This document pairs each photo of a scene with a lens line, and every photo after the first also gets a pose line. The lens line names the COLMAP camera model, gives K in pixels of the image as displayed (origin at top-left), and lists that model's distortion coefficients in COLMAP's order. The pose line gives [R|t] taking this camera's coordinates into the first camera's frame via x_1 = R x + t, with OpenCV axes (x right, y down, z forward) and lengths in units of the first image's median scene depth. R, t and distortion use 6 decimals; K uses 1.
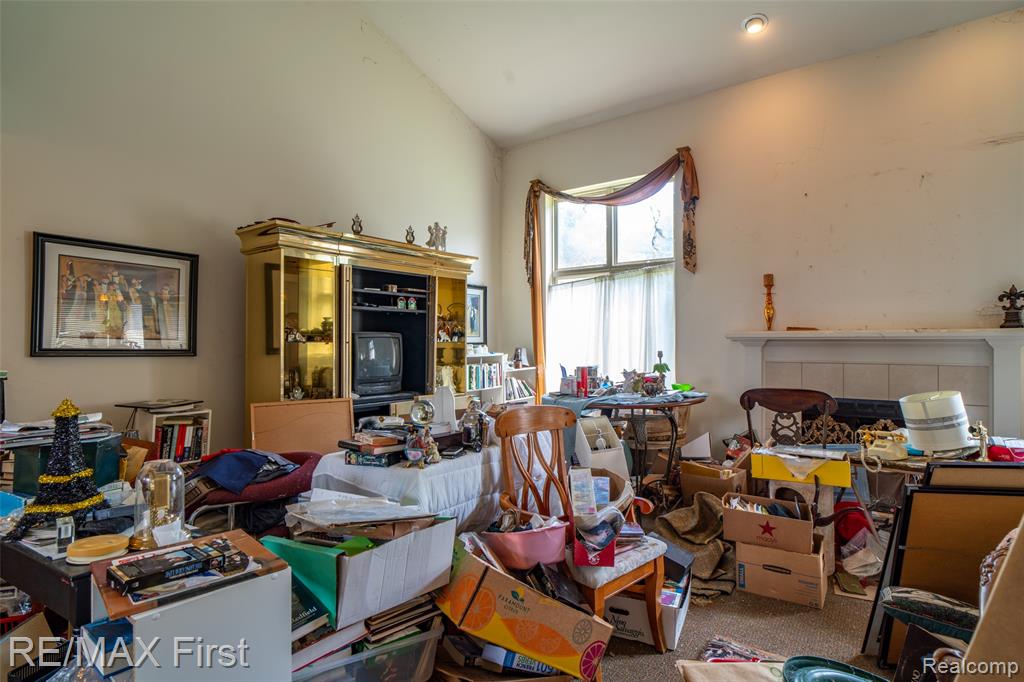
lens RADIAL K [[529.7, 0, 512.0], [0, 529.7, 341.0], [0, 0, 1]] dist [0.001404, 0.000458]
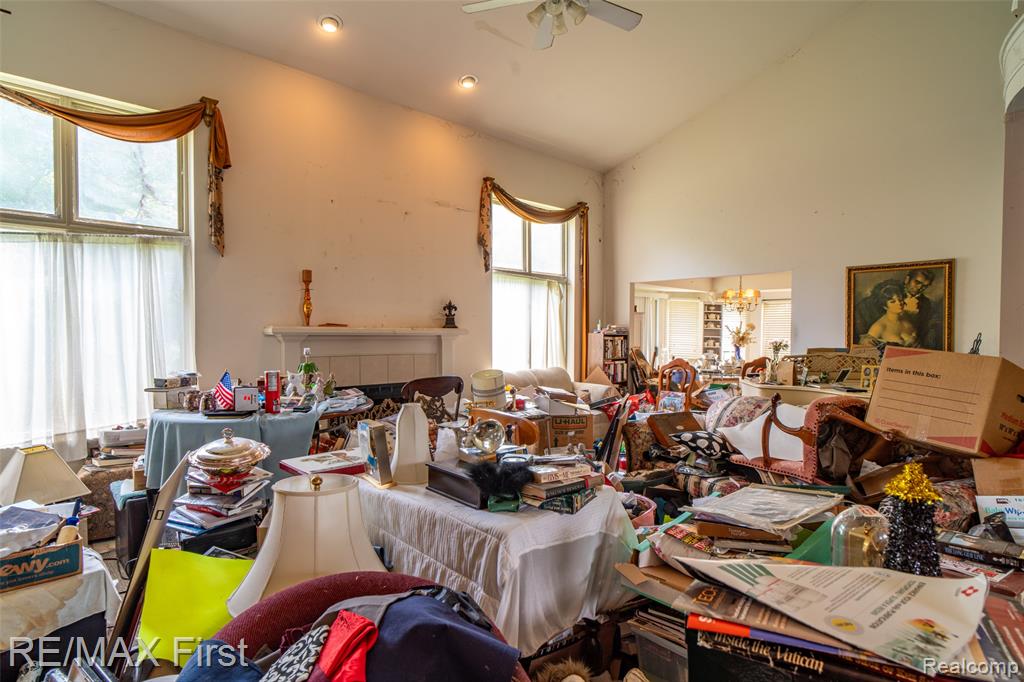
lens RADIAL K [[529.8, 0, 515.1], [0, 529.8, 338.5], [0, 0, 1]] dist [-0.000903, 0.000716]
pose [[0.178079, -0.004582, 0.984006, -0.390629], [-0.001955, 0.999986, 0.005010, -0.001799], [-0.984014, -0.002816, 0.178067, 0.387103]]
